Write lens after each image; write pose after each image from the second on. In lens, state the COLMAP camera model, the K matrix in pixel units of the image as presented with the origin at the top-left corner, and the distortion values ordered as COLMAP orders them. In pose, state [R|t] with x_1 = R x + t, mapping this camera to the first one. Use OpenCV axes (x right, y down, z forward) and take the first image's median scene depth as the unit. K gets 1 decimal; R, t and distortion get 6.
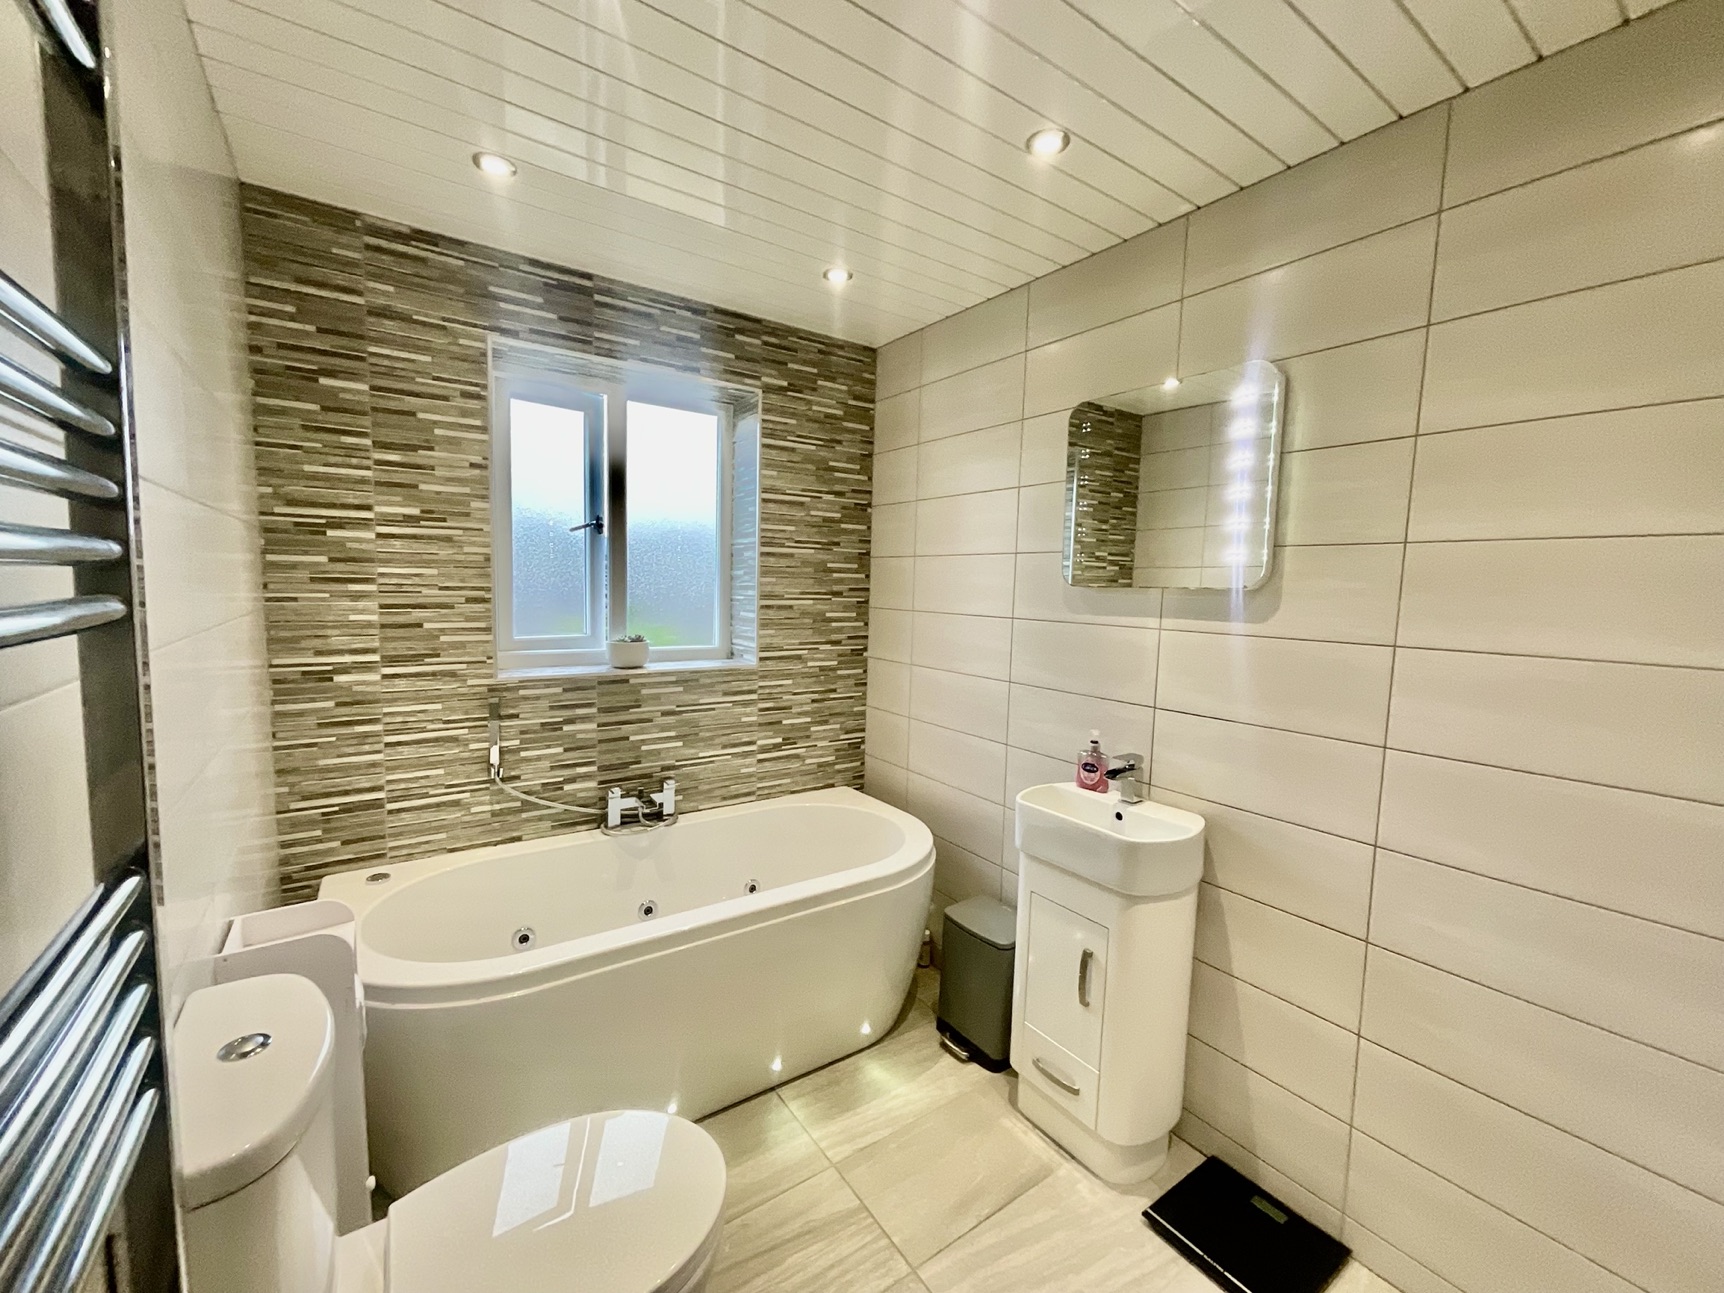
lens RADIAL K [[704.7, 0, 862.0], [0, 704.7, 646.5], [0, 0, 1]] dist [0.001505, 0.000167]
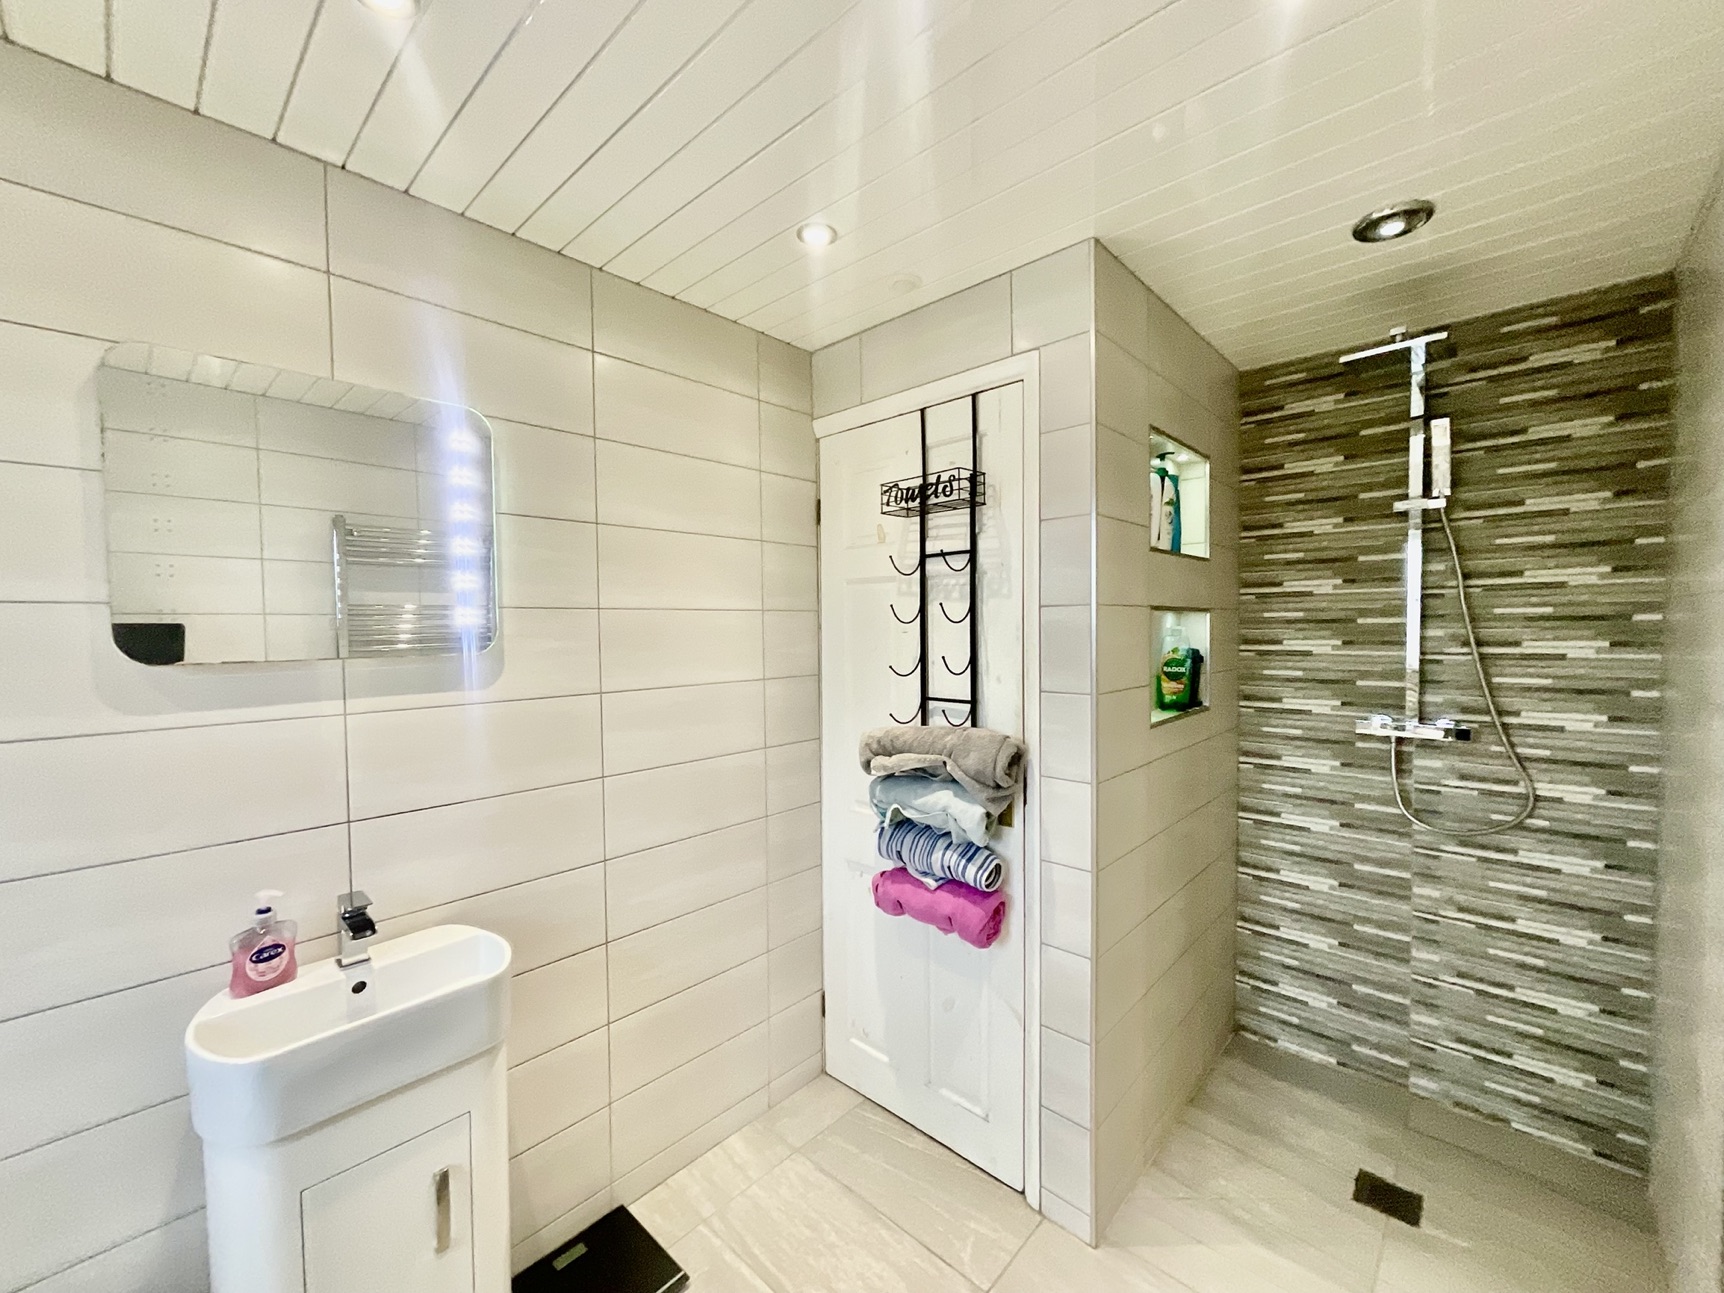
lens RADIAL K [[693.5, 0, 888.0], [0, 693.5, 635.7], [0, 0, 1]] dist [-0.024194, -0.000025]
pose [[-0.237317, -0.036847, 0.970733, -0.427953], [0.092876, 0.993842, 0.060430, -0.104149], [-0.966982, 0.104499, -0.232433, 0.663156]]
